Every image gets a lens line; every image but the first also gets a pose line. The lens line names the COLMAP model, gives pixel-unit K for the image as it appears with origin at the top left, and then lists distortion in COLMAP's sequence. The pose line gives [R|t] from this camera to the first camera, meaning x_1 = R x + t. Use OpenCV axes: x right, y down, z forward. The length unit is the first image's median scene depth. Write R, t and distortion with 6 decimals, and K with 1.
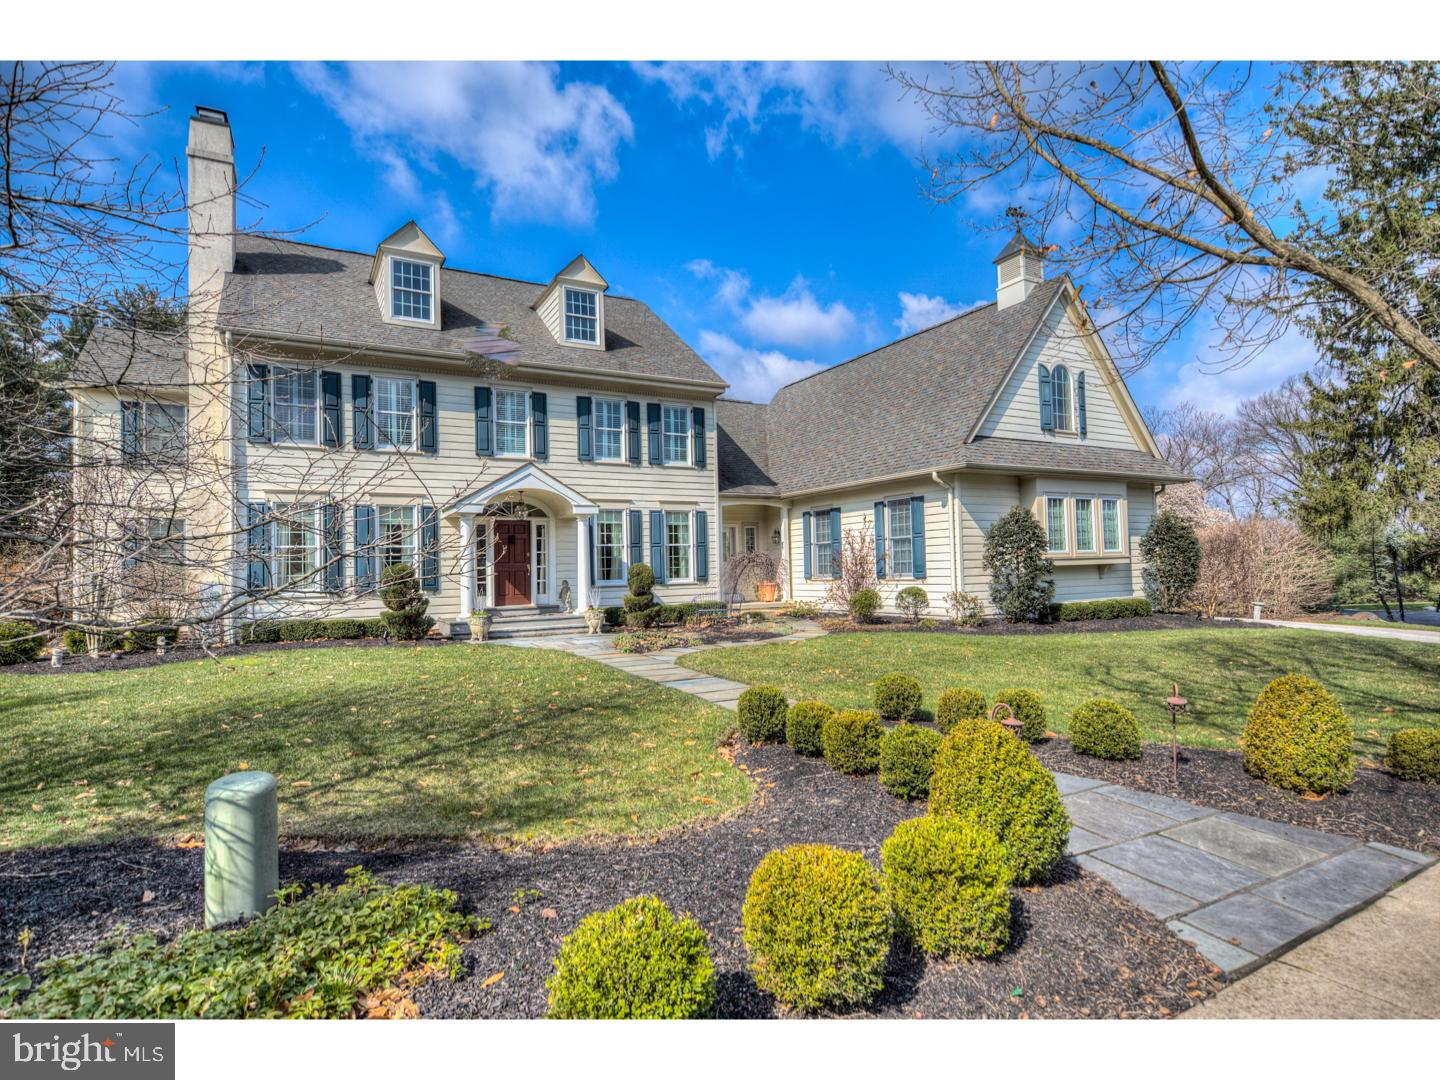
lens RADIAL K [[708.7, 0, 714.0], [0, 708.7, 539.8], [0, 0, 1]] dist [0.004357, -0.000010]
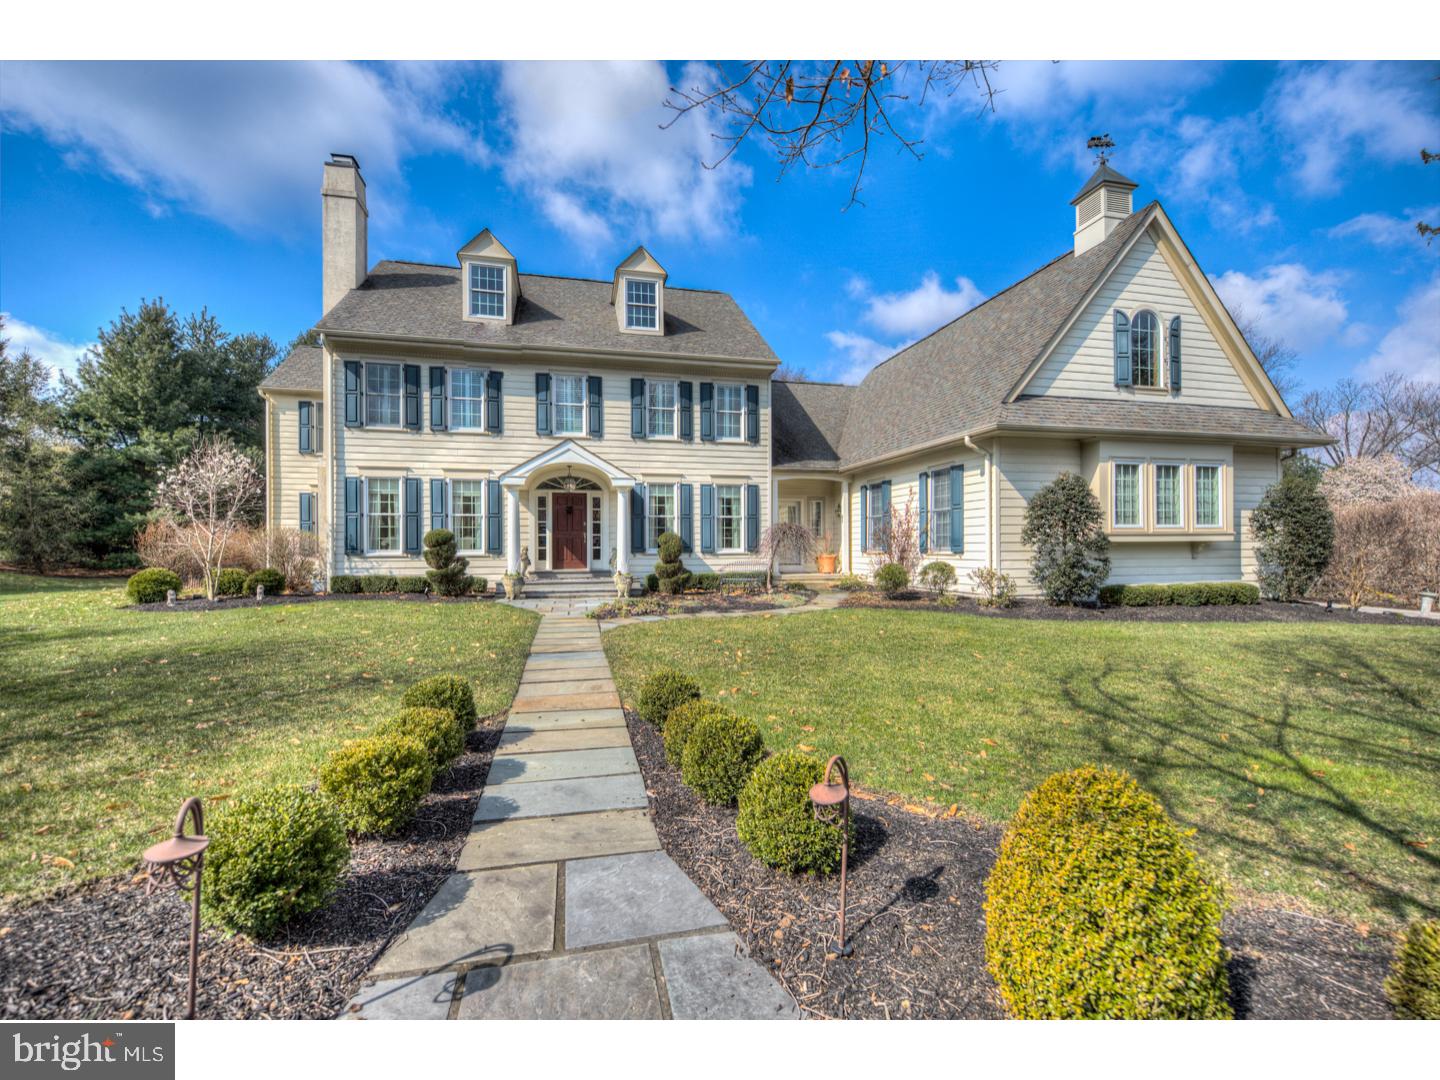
lens RADIAL K [[590.4, 0, 721.1], [0, 590.4, 541.3], [0, 0, 1]] dist [0.004409, -0.001050]
pose [[0.965099, 0.017206, -0.261321, 0.187204], [-0.007388, 0.999231, 0.038508, 0.010829], [0.261782, -0.035233, 0.964484, 0.164213]]
